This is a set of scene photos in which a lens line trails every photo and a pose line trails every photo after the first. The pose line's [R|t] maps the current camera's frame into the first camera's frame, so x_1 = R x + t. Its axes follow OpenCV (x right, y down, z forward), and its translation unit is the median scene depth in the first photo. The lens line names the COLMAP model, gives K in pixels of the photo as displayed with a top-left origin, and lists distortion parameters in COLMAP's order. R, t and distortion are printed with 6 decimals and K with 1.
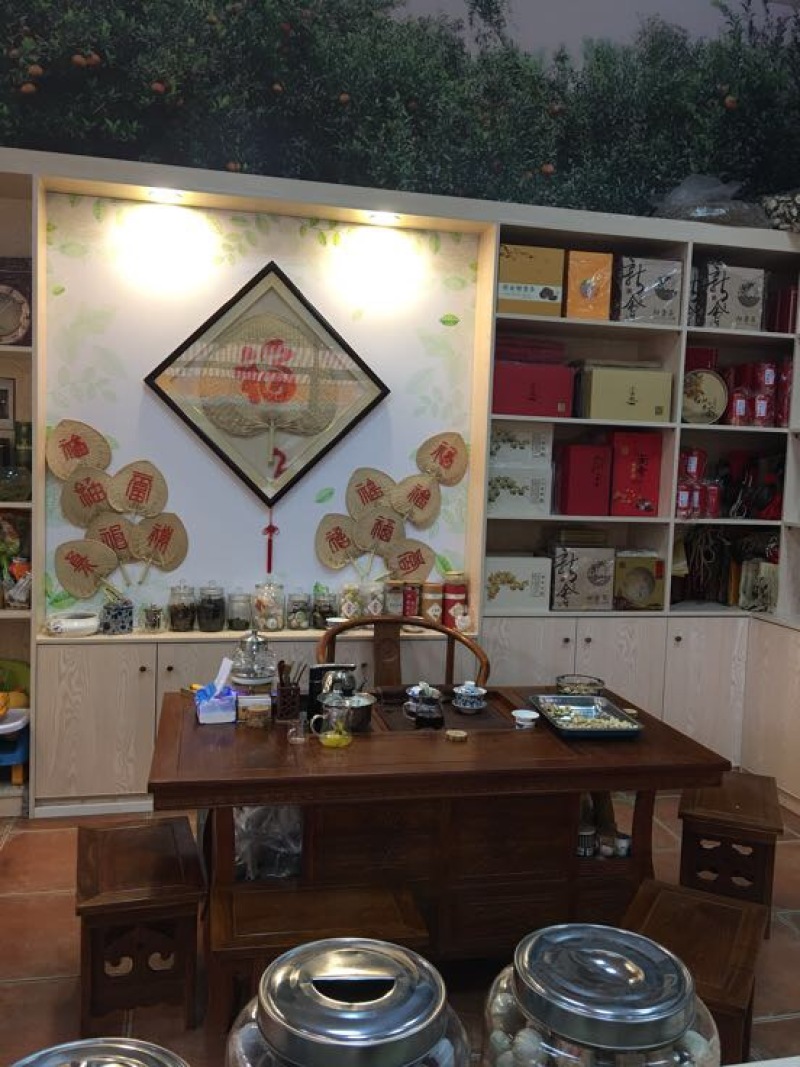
lens RADIAL K [[906.6, 0, 400.0], [0, 906.6, 533.4], [0, 0, 1]] dist [0.075697, -0.133394]
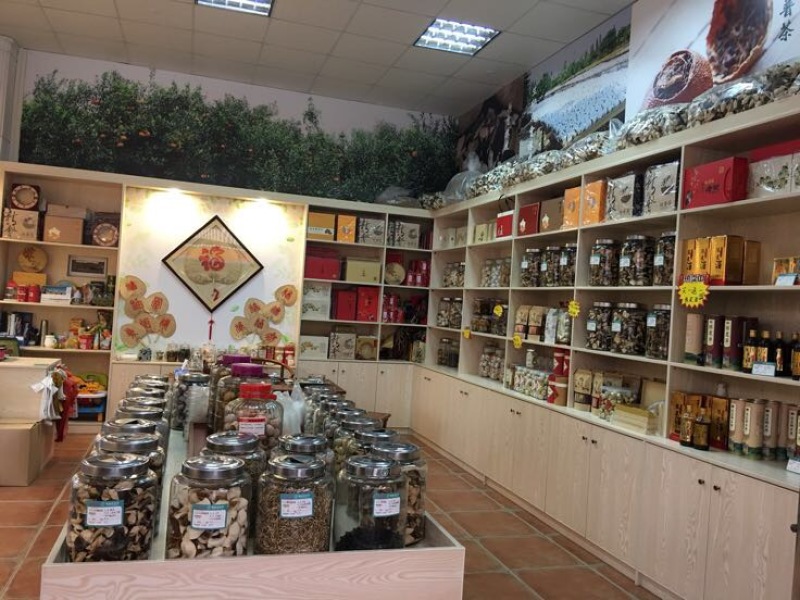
lens RADIAL K [[679.8, 0, 404.7], [0, 679.8, 295.4], [0, 0, 1]] dist [0.075697, -0.133394]
pose [[0.996078, 0.030332, 0.083123, 0.216138], [-0.022799, 0.995670, -0.090123, 0.076942], [-0.085496, 0.087874, 0.992456, -0.855811]]
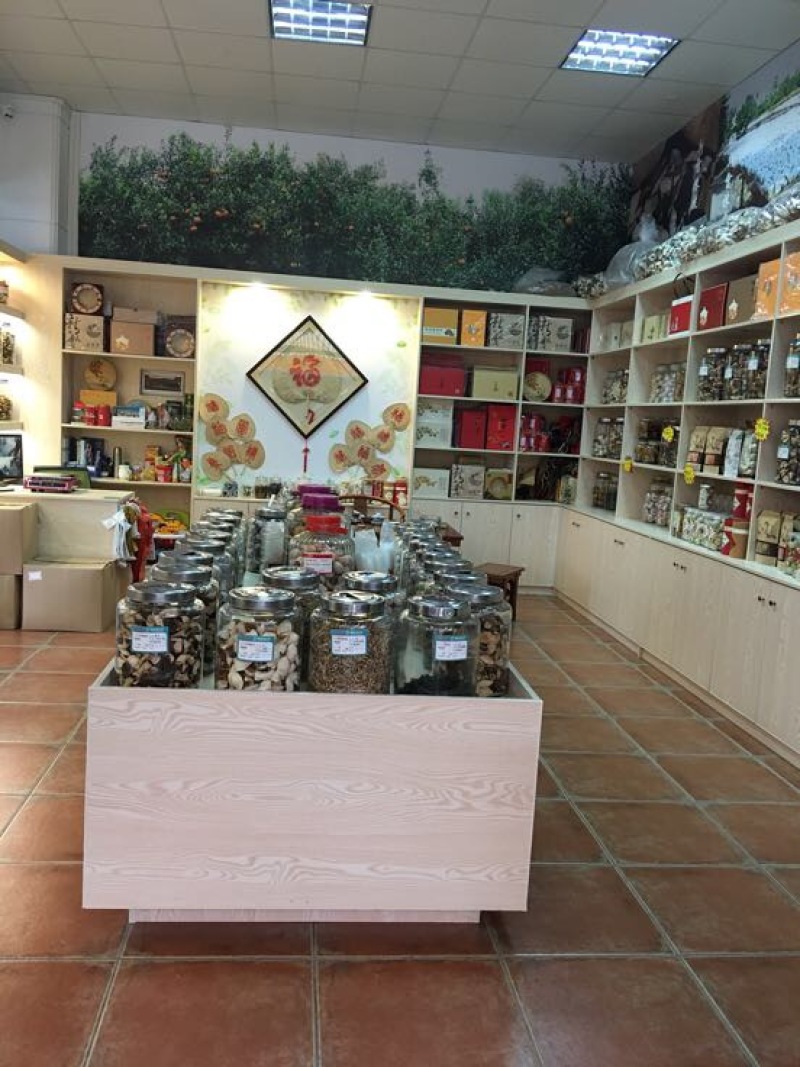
lens RADIAL K [[906.6, 0, 399.5], [0, 906.6, 538.5], [0, 0, 1]] dist [0.075697, -0.133394]
pose [[0.992845, 0.038673, -0.112971, 0.285504], [-0.033804, 0.998428, 0.044700, 0.090259], [0.114522, -0.040561, 0.992592, -0.933043]]
